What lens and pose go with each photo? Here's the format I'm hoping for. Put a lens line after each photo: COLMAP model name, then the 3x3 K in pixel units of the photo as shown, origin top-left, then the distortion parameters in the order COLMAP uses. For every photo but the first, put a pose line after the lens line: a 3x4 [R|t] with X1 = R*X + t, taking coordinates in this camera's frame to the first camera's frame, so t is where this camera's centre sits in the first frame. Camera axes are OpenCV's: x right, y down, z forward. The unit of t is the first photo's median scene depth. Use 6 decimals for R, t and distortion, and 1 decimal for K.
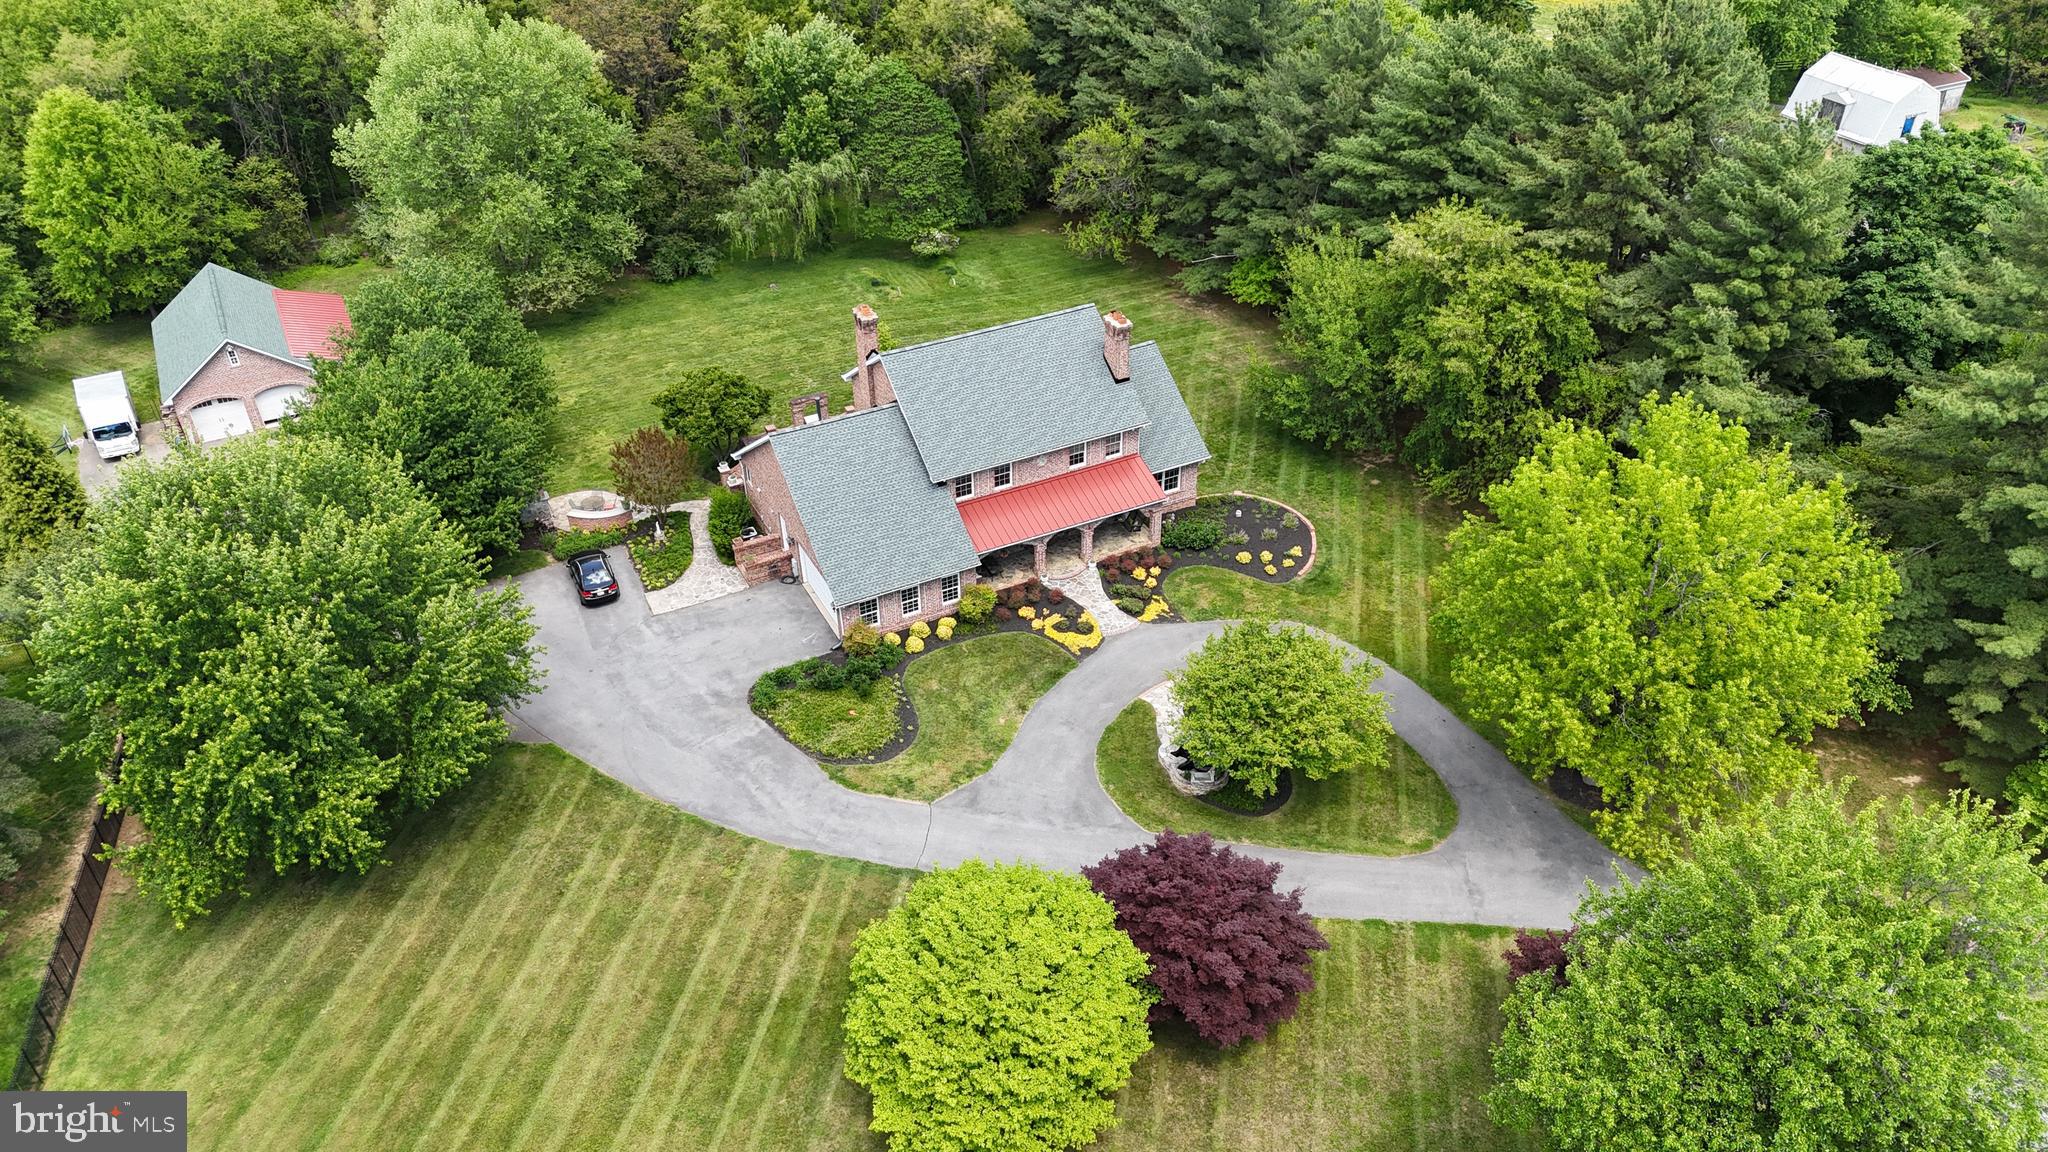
lens RADIAL K [[1498.9, 0, 1032.9], [0, 1498.9, 570.6], [0, 0, 1]] dist [0.063703, -0.055730]
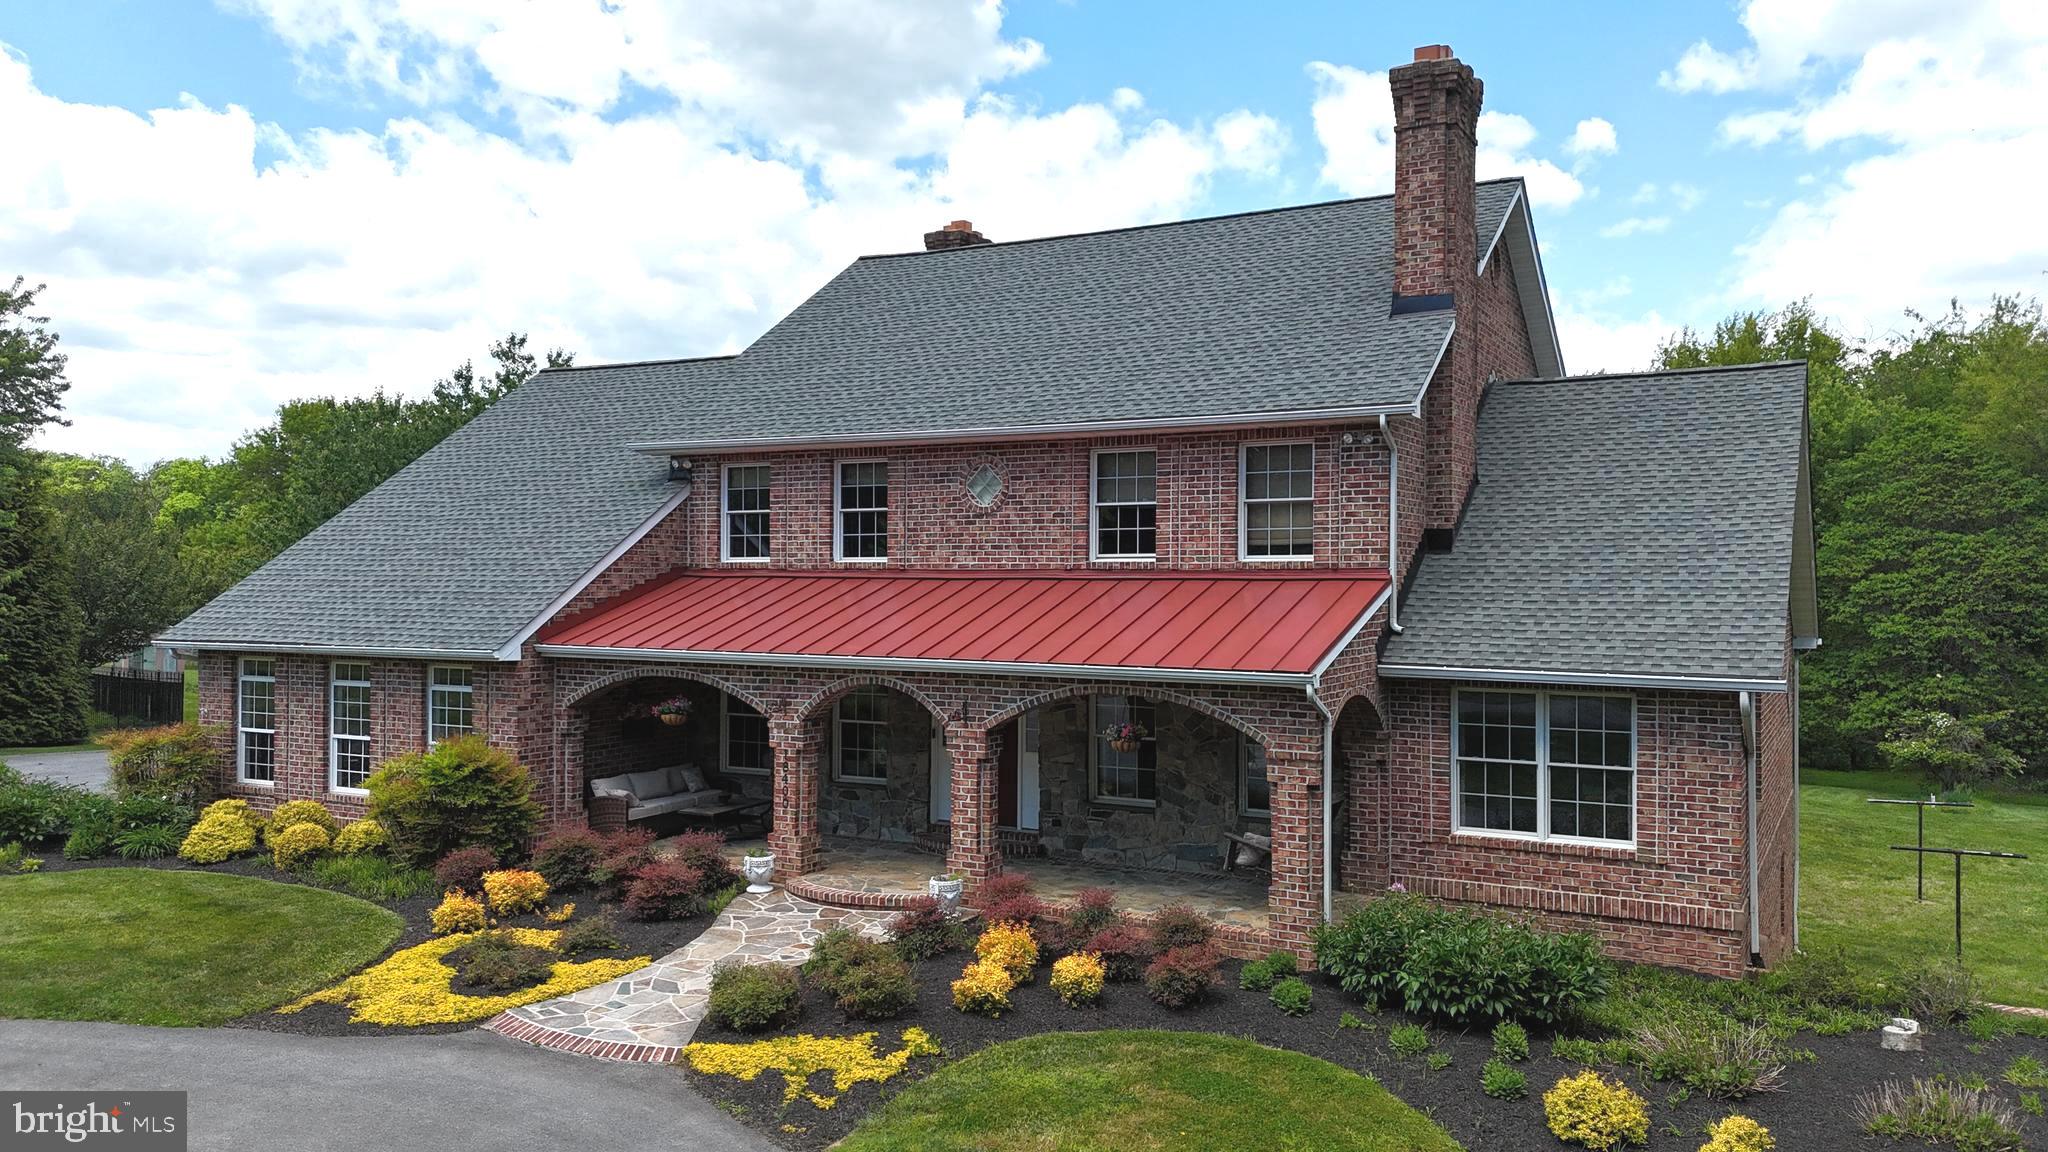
lens RADIAL K [[1498.9, 0, 1032.9], [0, 1498.9, 570.6], [0, 0, 1]] dist [0.063703, -0.055730]
pose [[0.553966, 0.001922, -0.832537, 0.235326], [-0.490694, 0.808597, -0.324639, 0.023733], [0.672563, 0.588359, 0.448879, 0.874017]]
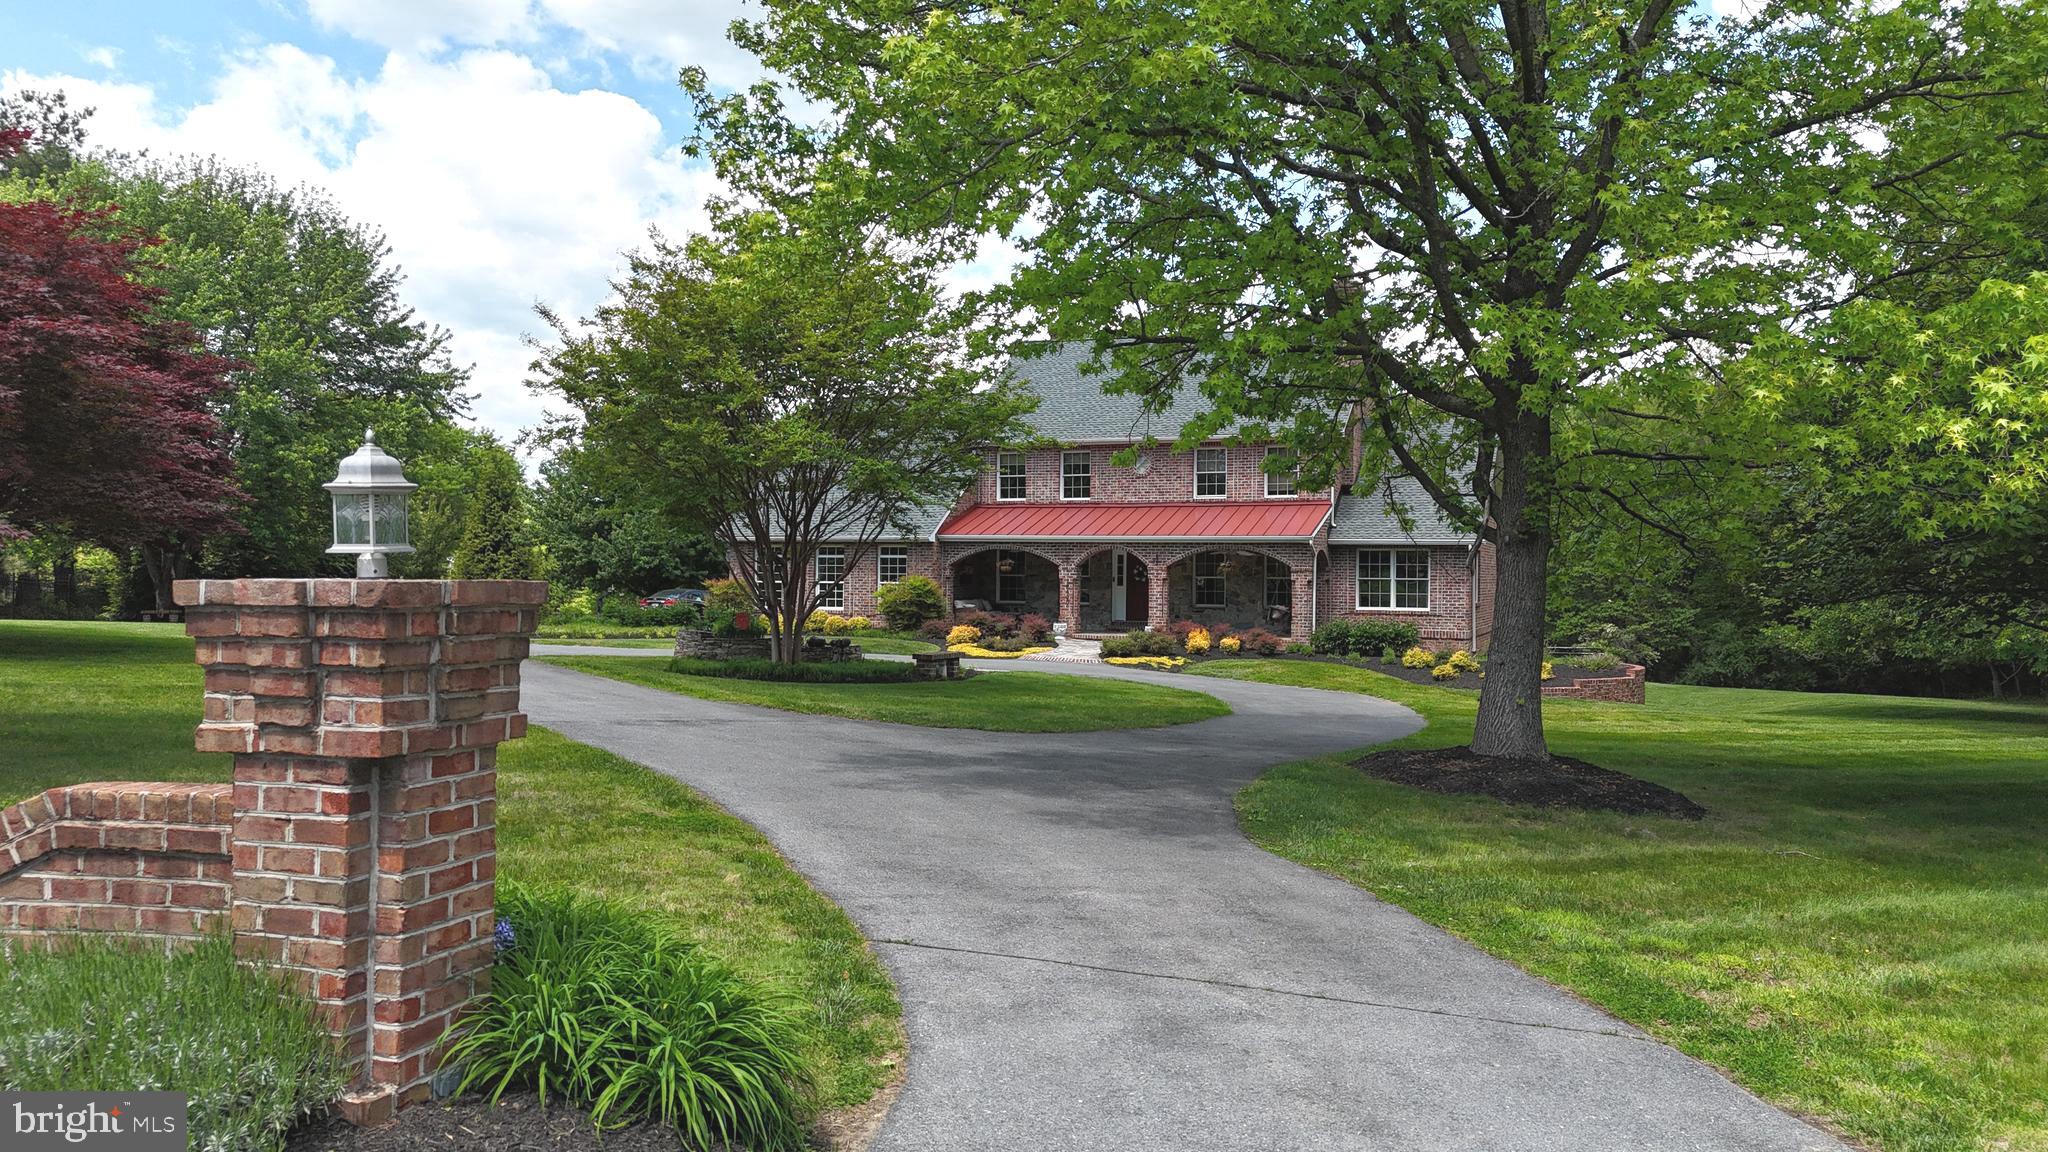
lens RADIAL K [[1498.9, 0, 1032.9], [0, 1498.9, 570.6], [0, 0, 1]] dist [0.063703, -0.055730]
pose [[0.657647, 0.006867, -0.753295, 0.415678], [-0.447756, 0.807720, -0.383540, 0.202000], [0.605818, 0.589527, 0.534269, 0.670036]]
